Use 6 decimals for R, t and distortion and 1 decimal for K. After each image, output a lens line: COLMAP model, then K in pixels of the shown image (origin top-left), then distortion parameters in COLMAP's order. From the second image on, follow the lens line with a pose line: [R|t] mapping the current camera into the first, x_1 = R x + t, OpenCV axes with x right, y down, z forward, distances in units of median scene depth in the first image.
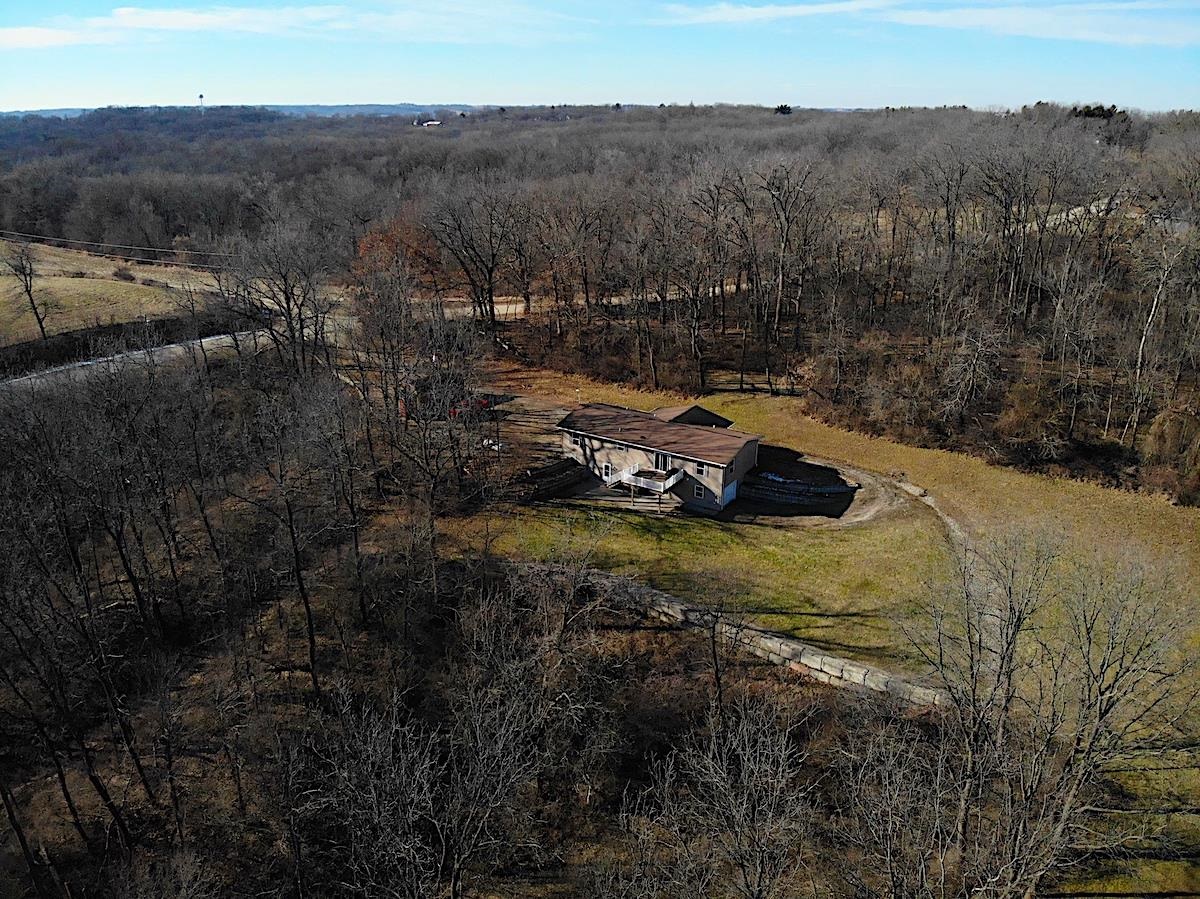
lens RADIAL K [[879.7, 0, 600.0], [0, 879.7, 449.5], [0, 0, 1]] dist [0.001910, -0.110748]
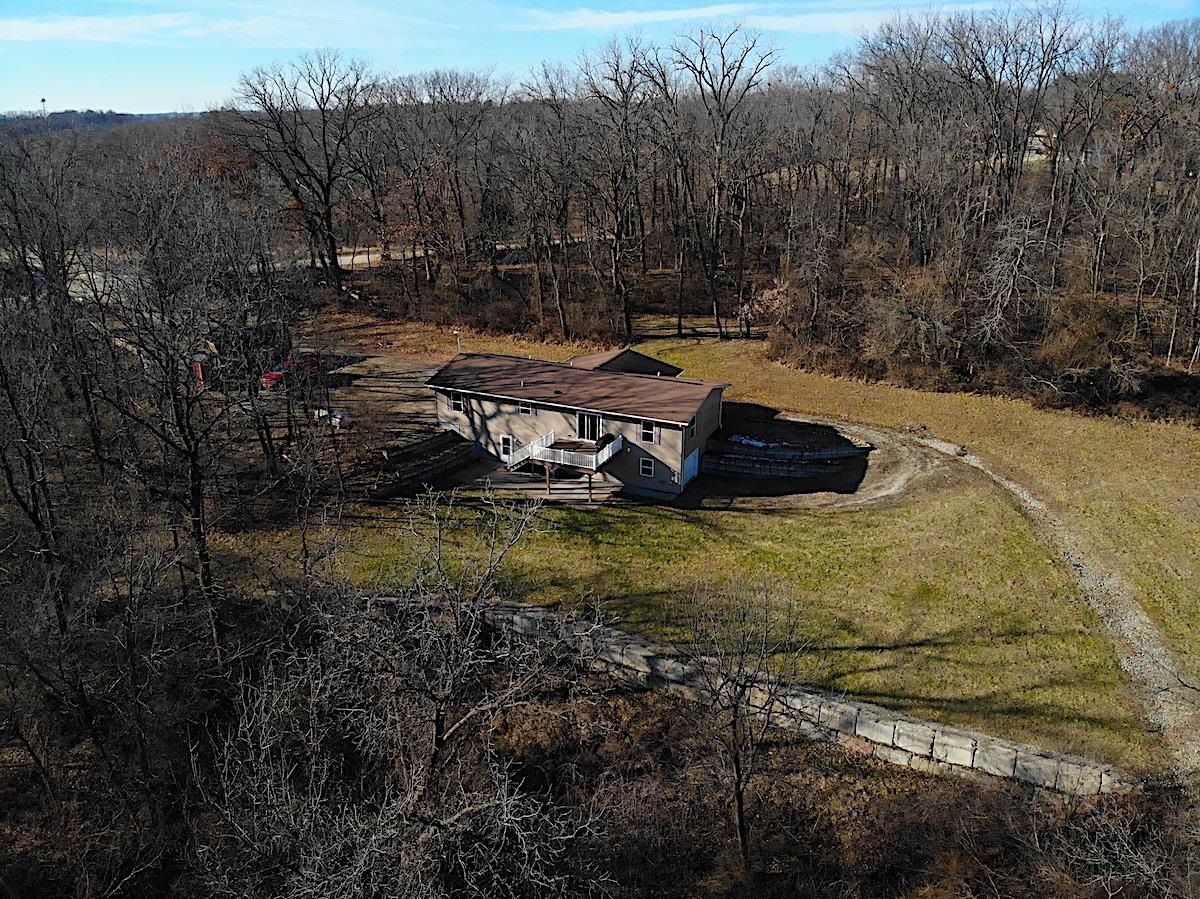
lens RADIAL K [[873.4, 0, 621.4], [0, 873.4, 411.2], [0, 0, 1]] dist [0.108228, -0.225500]
pose [[0.987019, -0.048814, 0.153007, -0.006836], [0.056480, 0.997336, -0.046157, 0.034871], [-0.150346, 0.054199, 0.987147, 0.340570]]
